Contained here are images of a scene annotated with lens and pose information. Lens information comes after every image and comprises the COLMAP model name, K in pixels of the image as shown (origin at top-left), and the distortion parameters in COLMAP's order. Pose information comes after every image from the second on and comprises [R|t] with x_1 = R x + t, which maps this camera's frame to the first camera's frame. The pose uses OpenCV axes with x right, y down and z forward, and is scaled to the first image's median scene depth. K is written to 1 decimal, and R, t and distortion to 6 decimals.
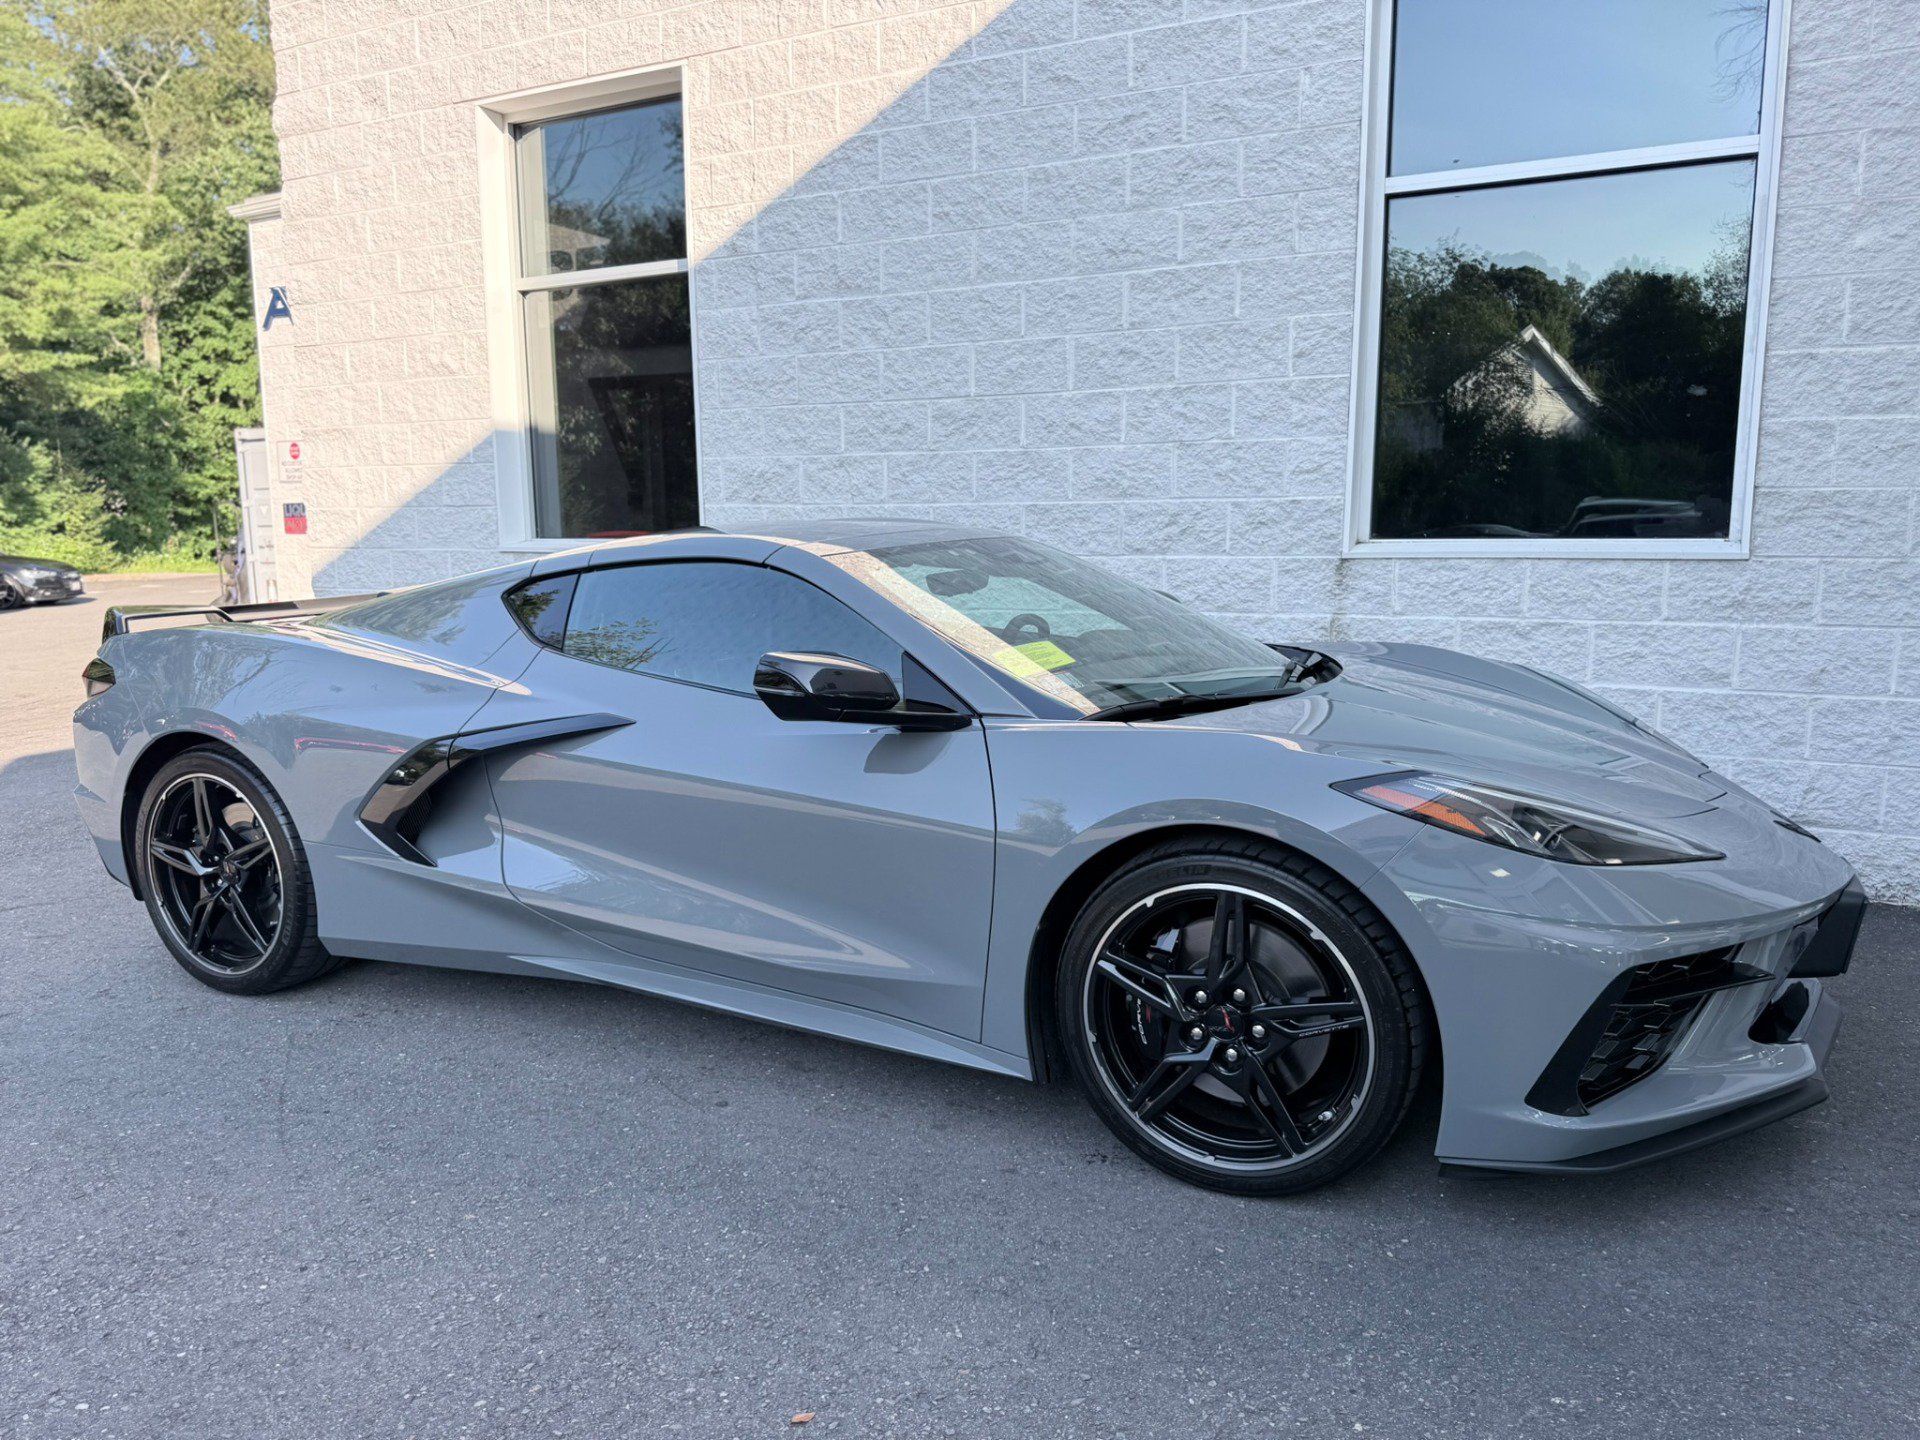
lens RADIAL K [[1343.6, 0, 943.0], [0, 1343.6, 731.2], [0, 0, 1]] dist [0.074717, -0.116016]
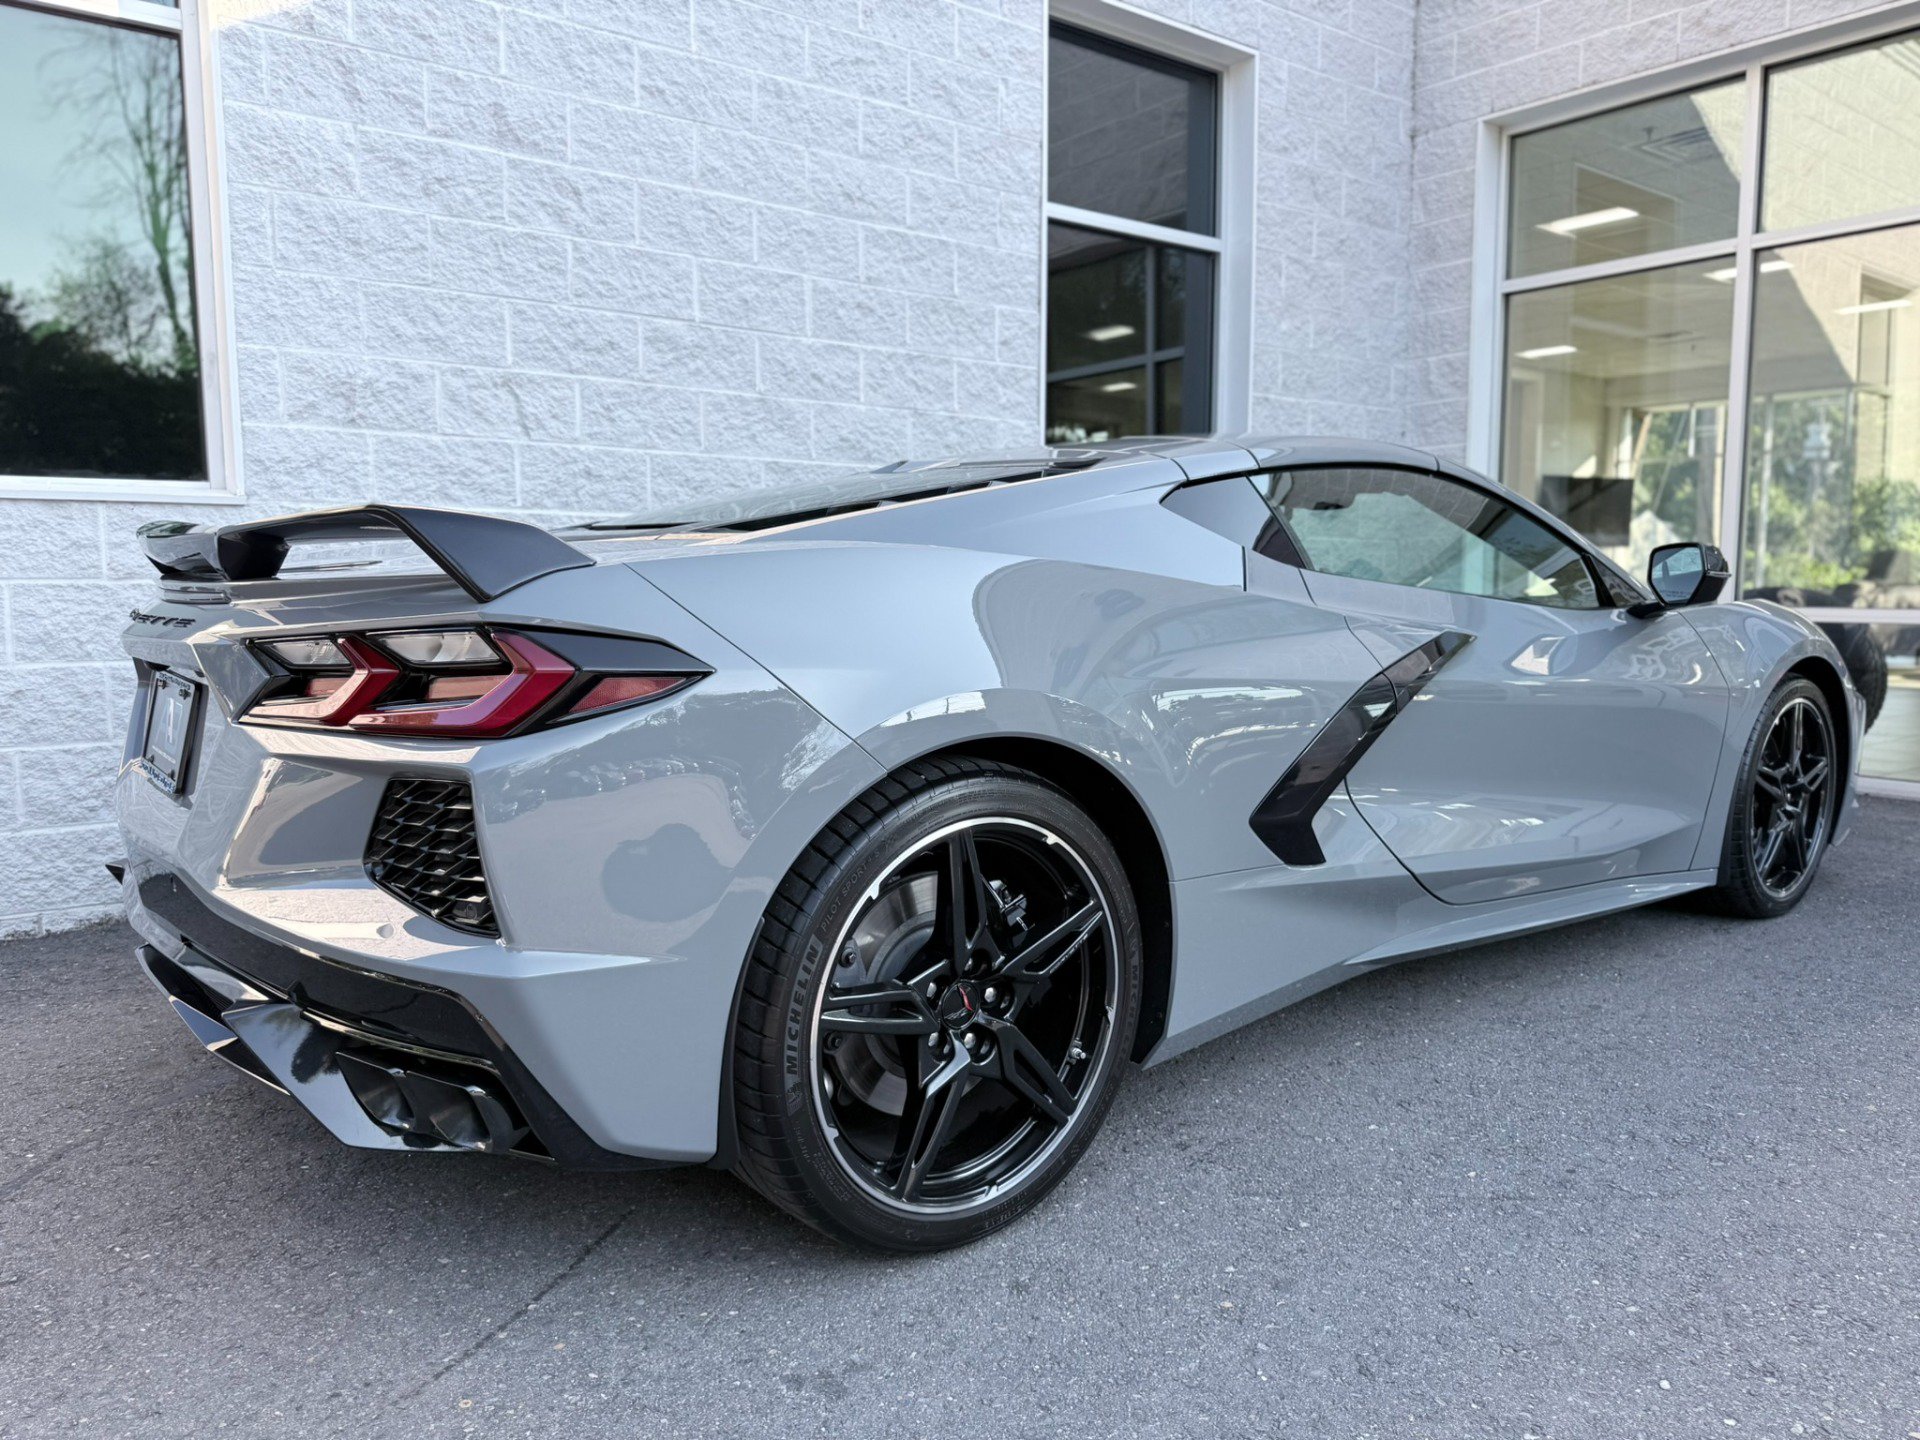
lens RADIAL K [[1415.1, 0, 967.5], [0, 1415.1, 730.6], [0, 0, 1]] dist [0.038939, -0.073240]
pose [[0.411368, -0.086148, 0.907389, -0.766001], [0.136268, 0.990148, 0.032227, -0.009977], [-0.901226, 0.110391, 0.419054, 0.560598]]
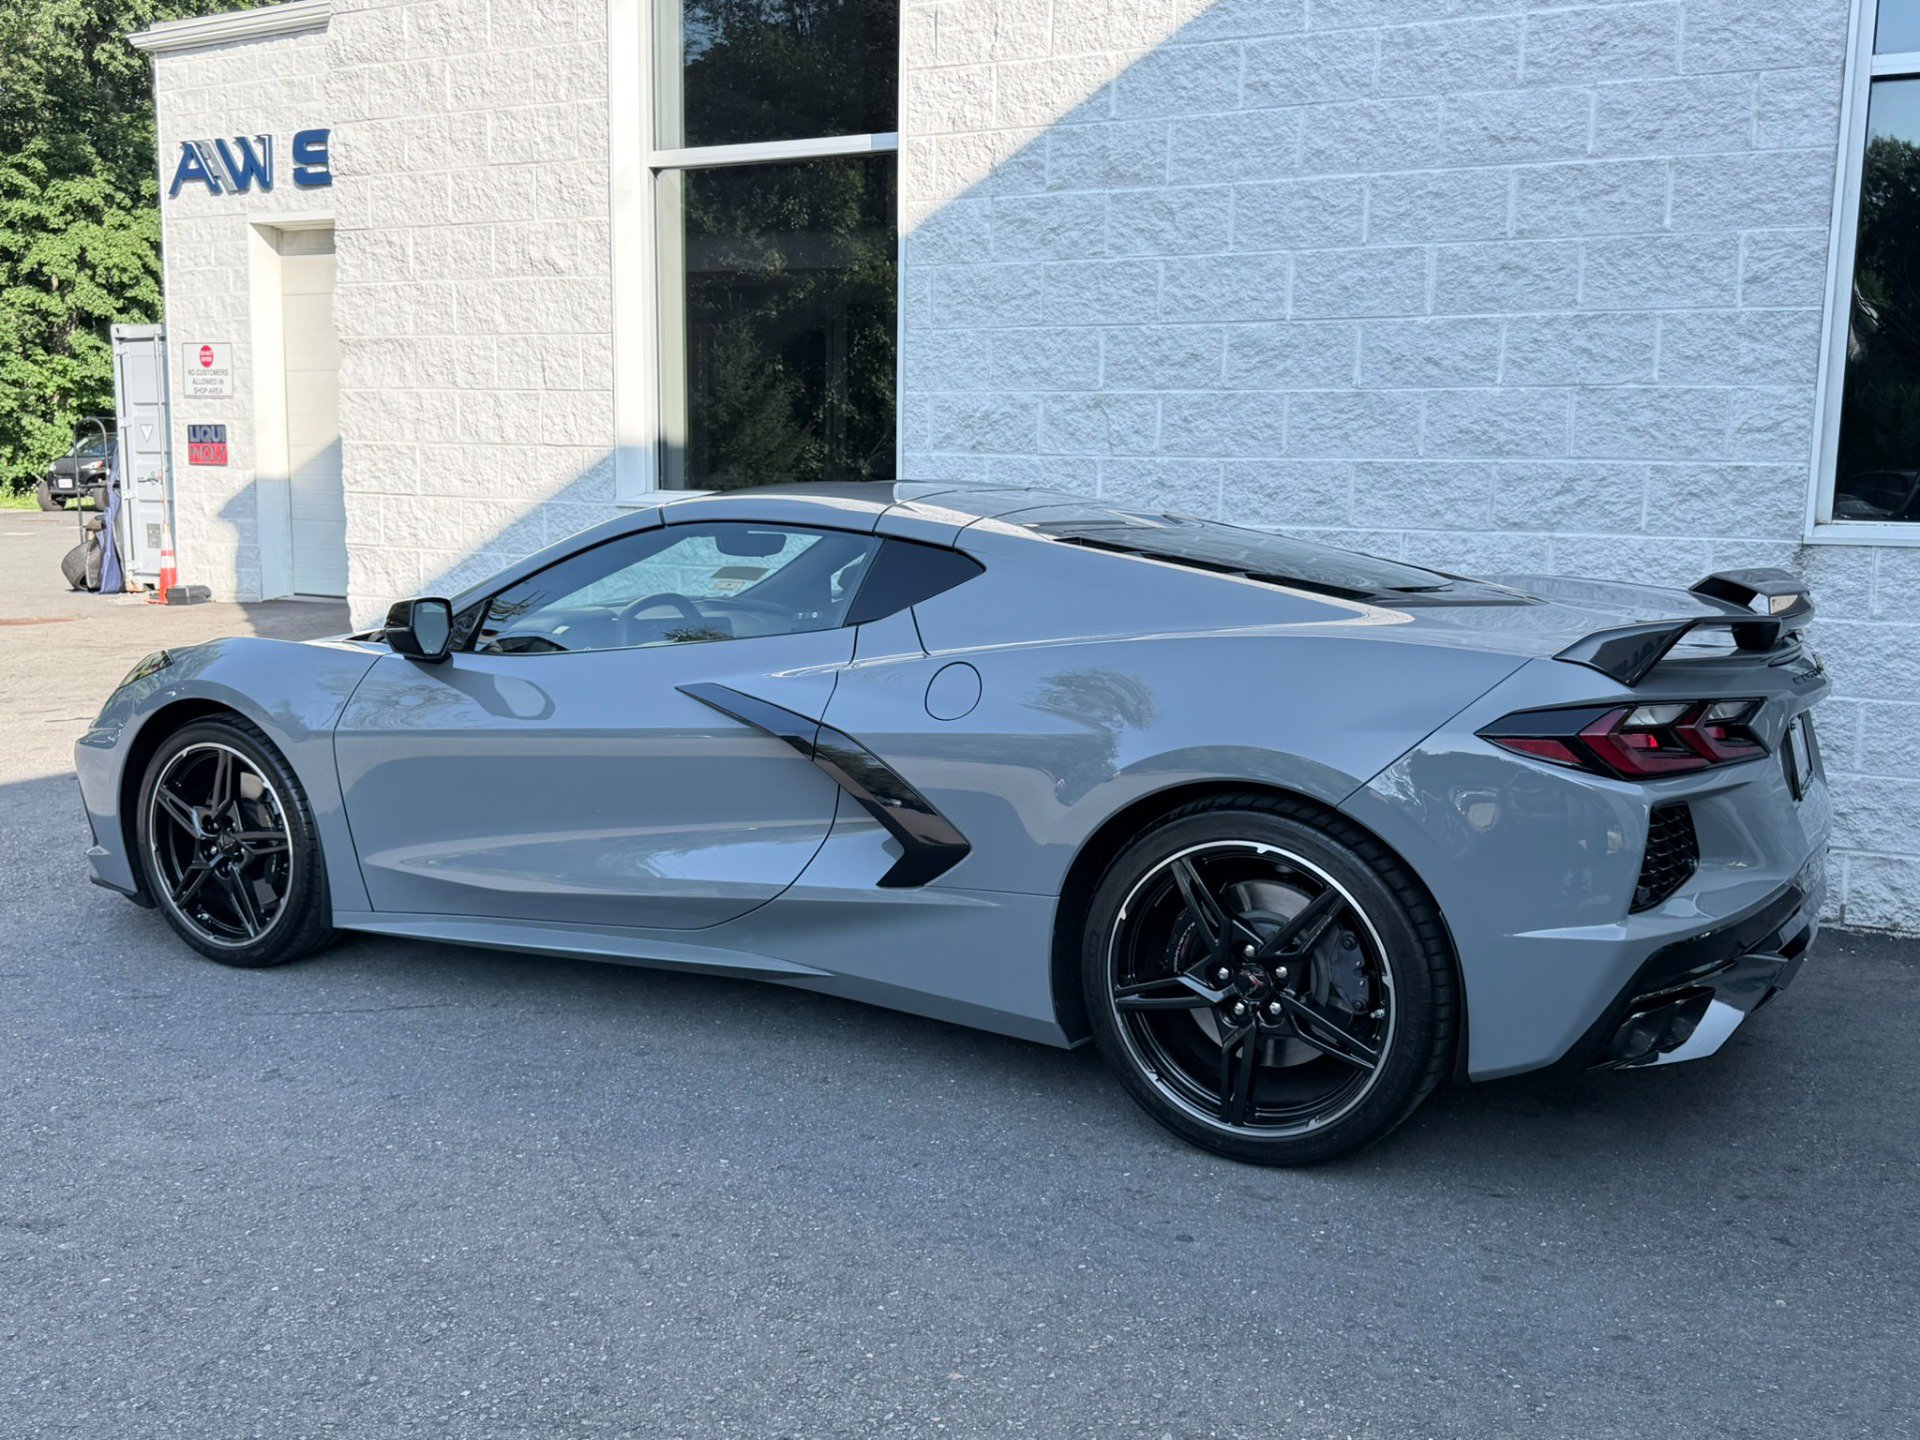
lens RADIAL K [[1765.1, 0, 935.2], [0, 1765.1, 717.2], [0, 0, 1]] dist [0.190837, -0.437652]
pose [[0.999720, 0.023466, -0.003158, -0.185069], [-0.023492, 0.999687, -0.008574, -0.008118], [0.002956, 0.008646, 0.999958, -0.024712]]
